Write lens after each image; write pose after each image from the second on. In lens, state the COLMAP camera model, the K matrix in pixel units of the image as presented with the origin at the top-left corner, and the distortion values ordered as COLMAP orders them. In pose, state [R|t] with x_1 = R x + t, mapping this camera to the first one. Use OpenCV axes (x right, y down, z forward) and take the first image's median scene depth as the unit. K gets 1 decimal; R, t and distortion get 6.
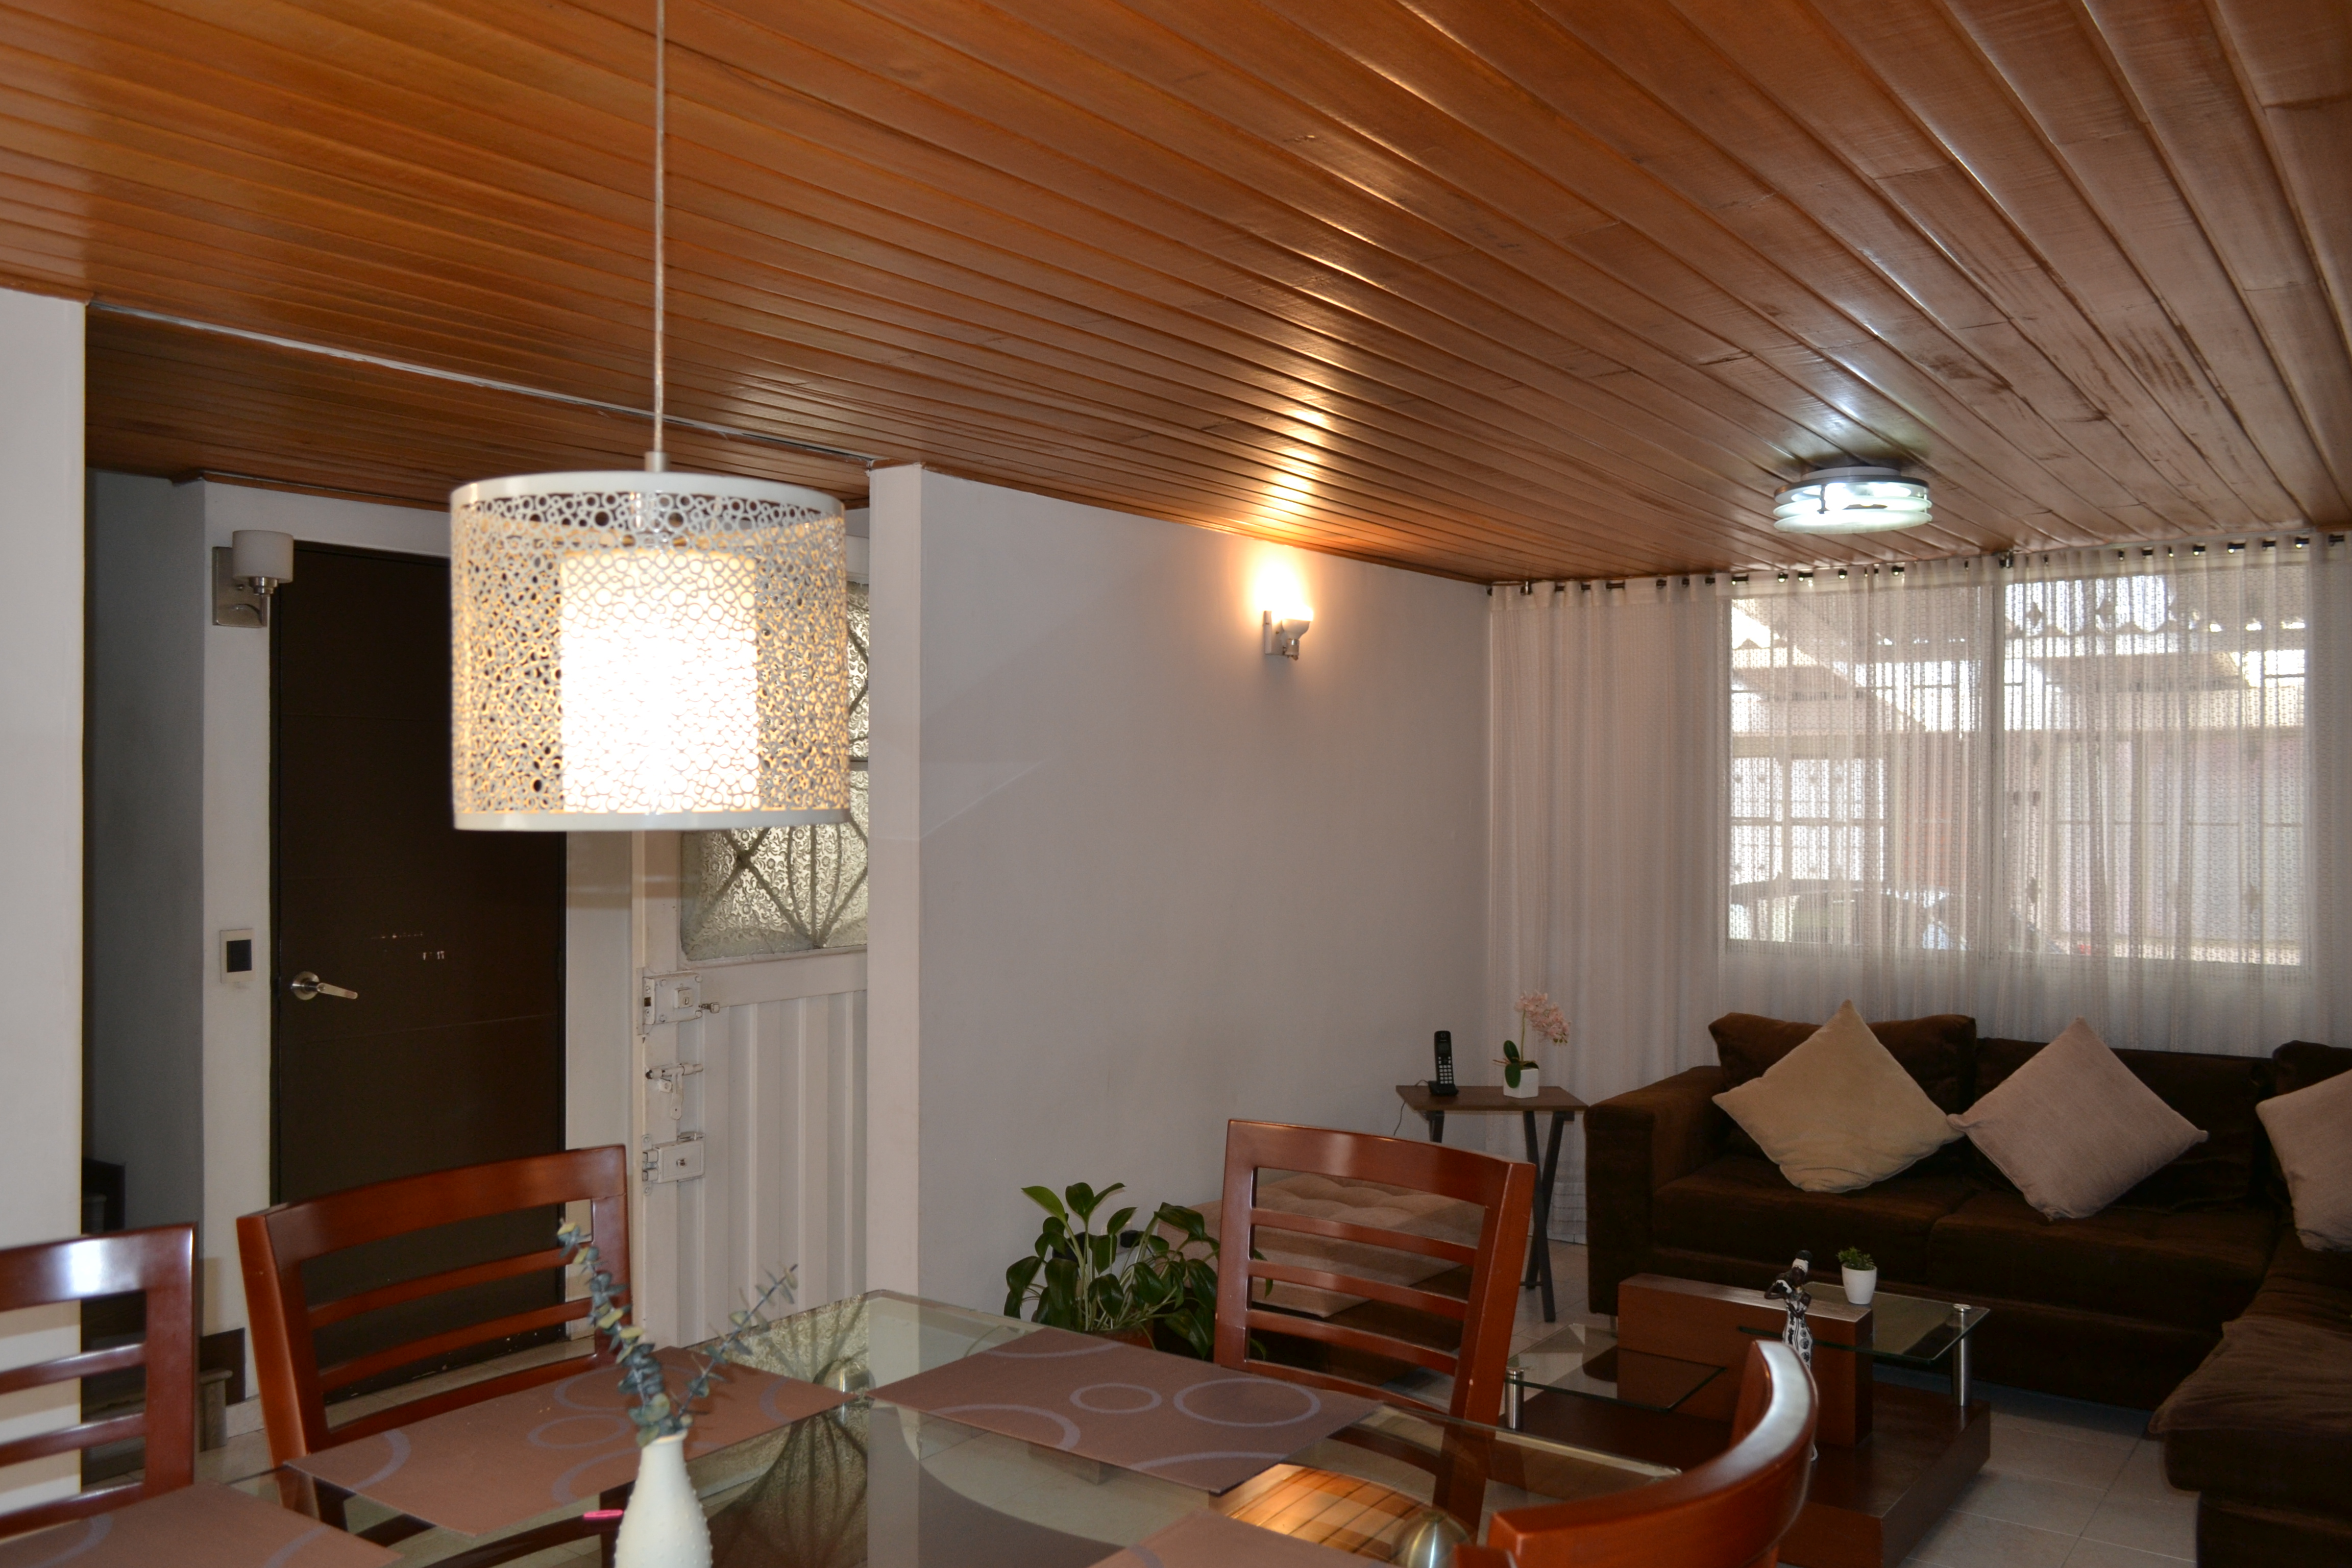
lens RADIAL K [[1844.2, 0, 1176.0], [0, 1844.2, 784.0], [0, 0, 1]] dist [-0.011988, -0.010068]
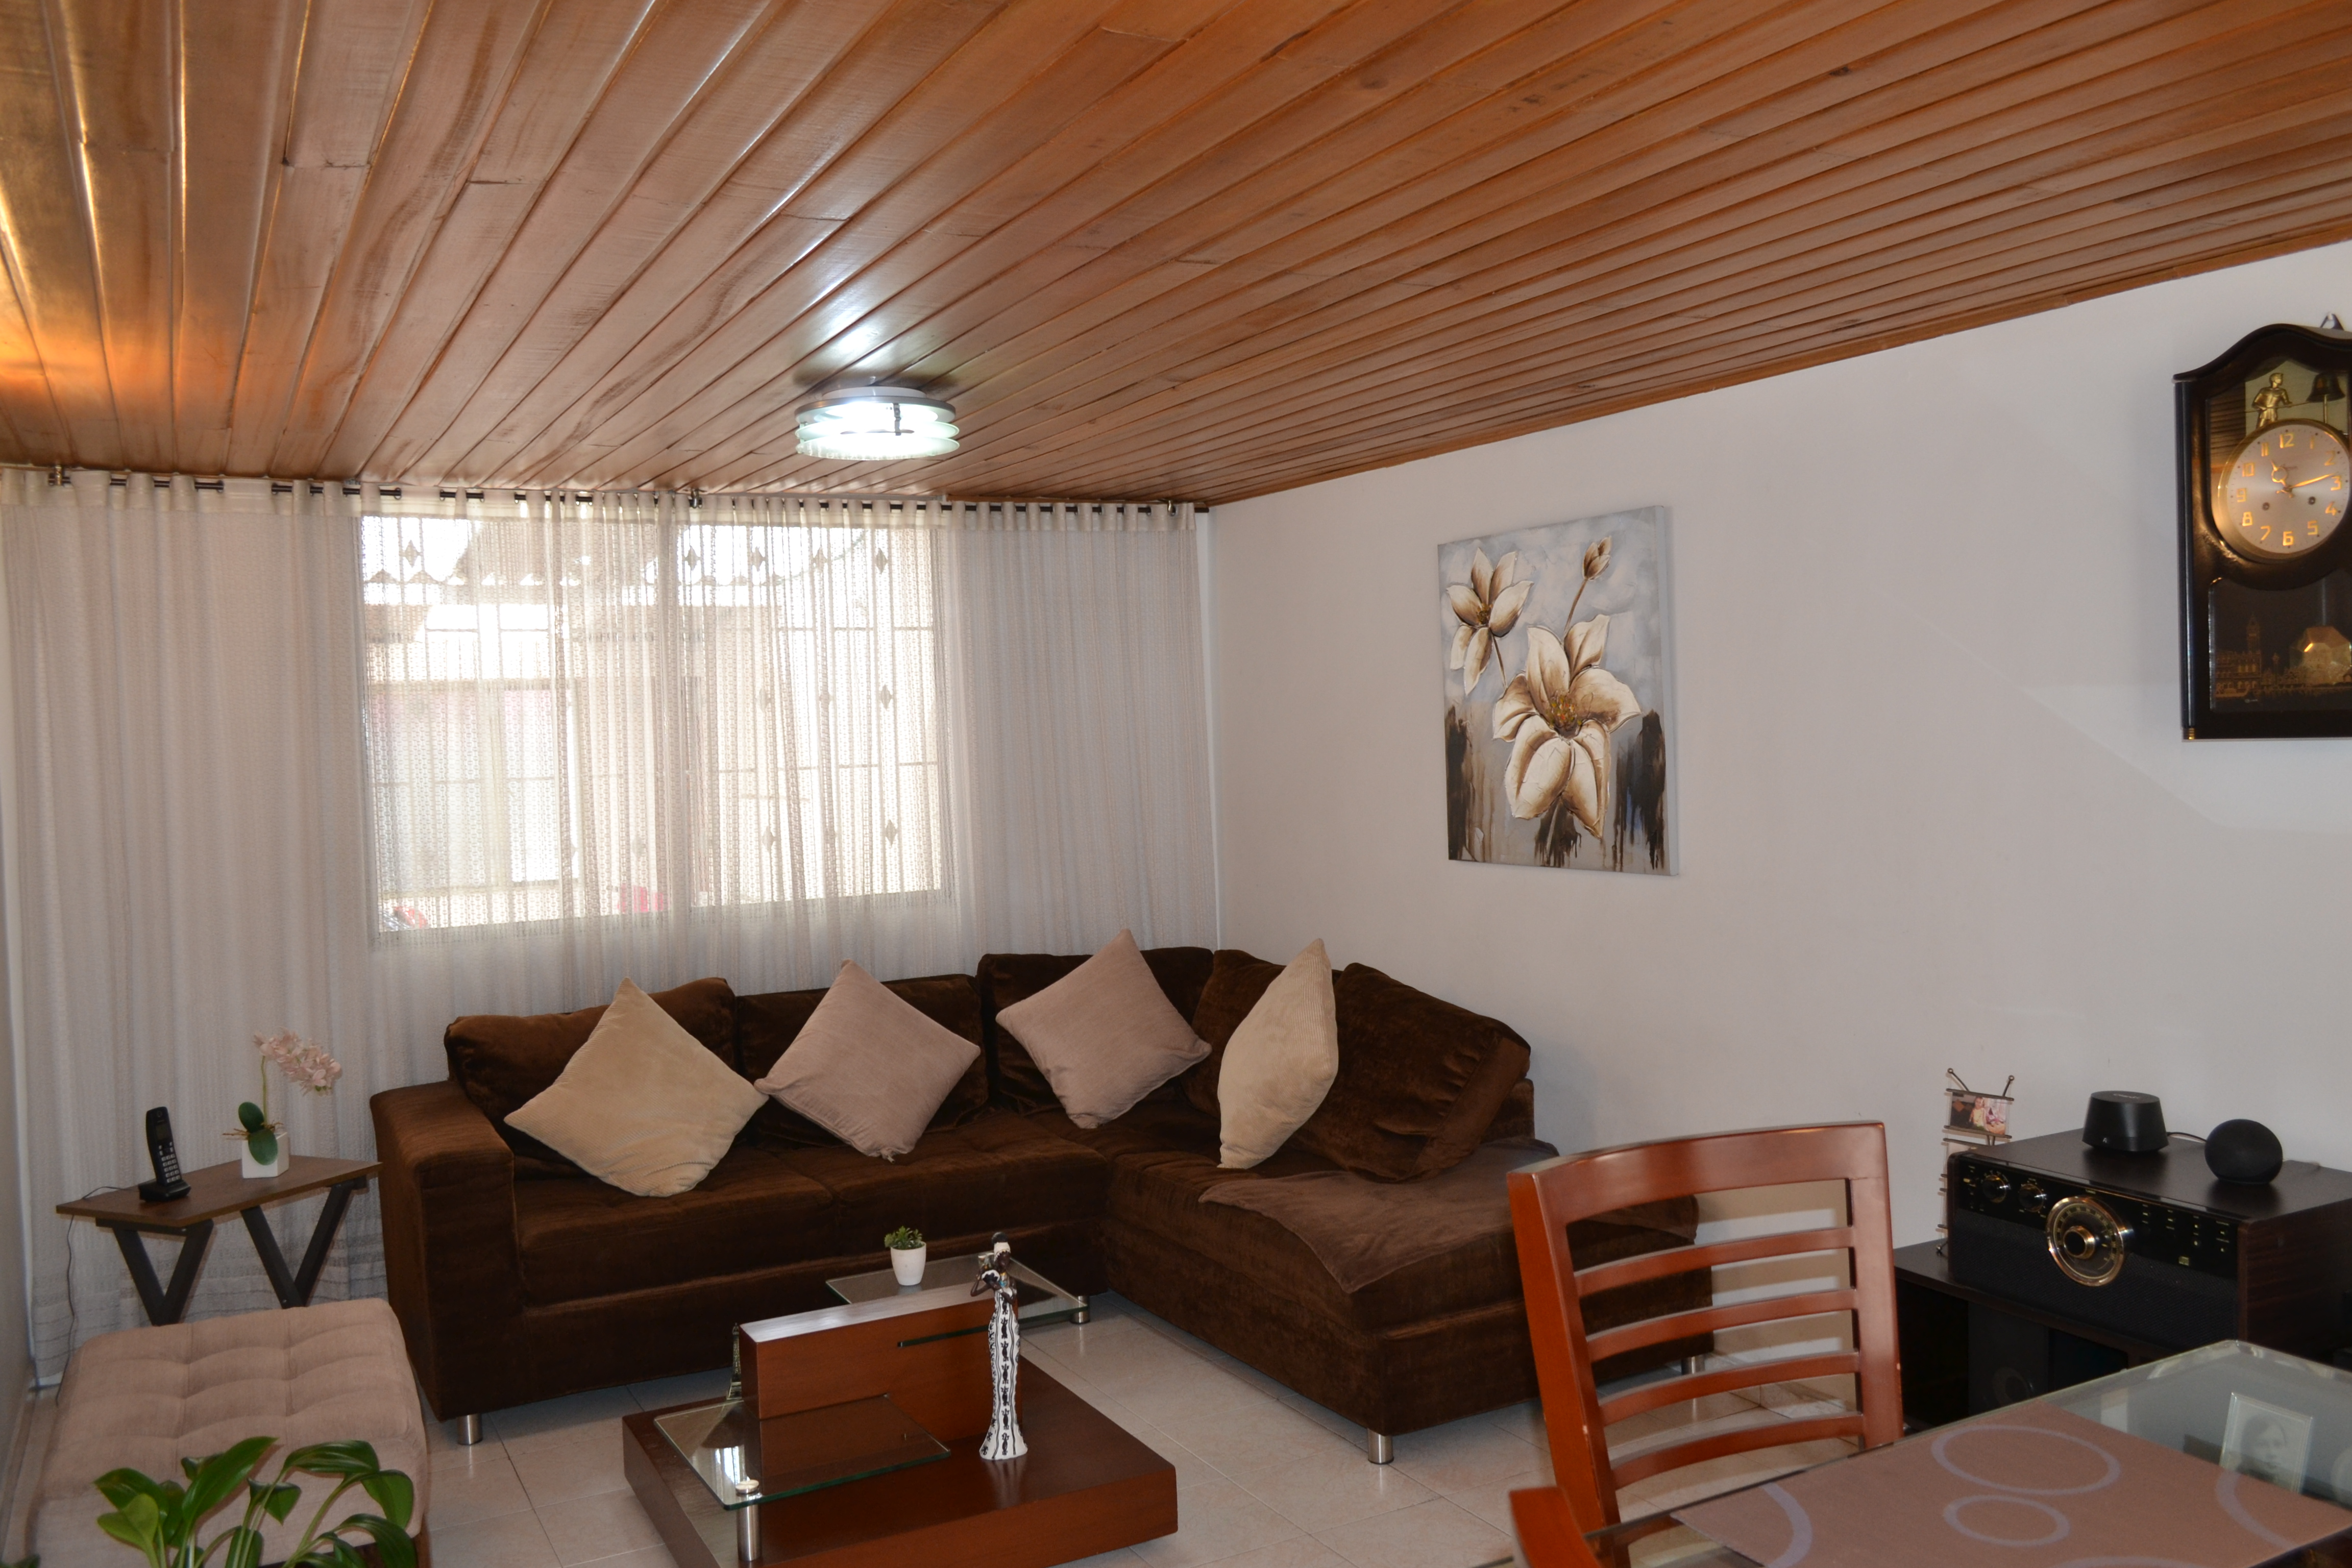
lens RADIAL K [[1844.2, 0, 1176.0], [0, 1844.2, 784.0], [0, 0, 1]] dist [-0.011988, -0.010068]
pose [[0.427011, -0.045723, 0.903090, -0.324743], [0.028070, 0.998910, 0.037301, -0.002802], [-0.903811, 0.009422, 0.427828, 0.377033]]
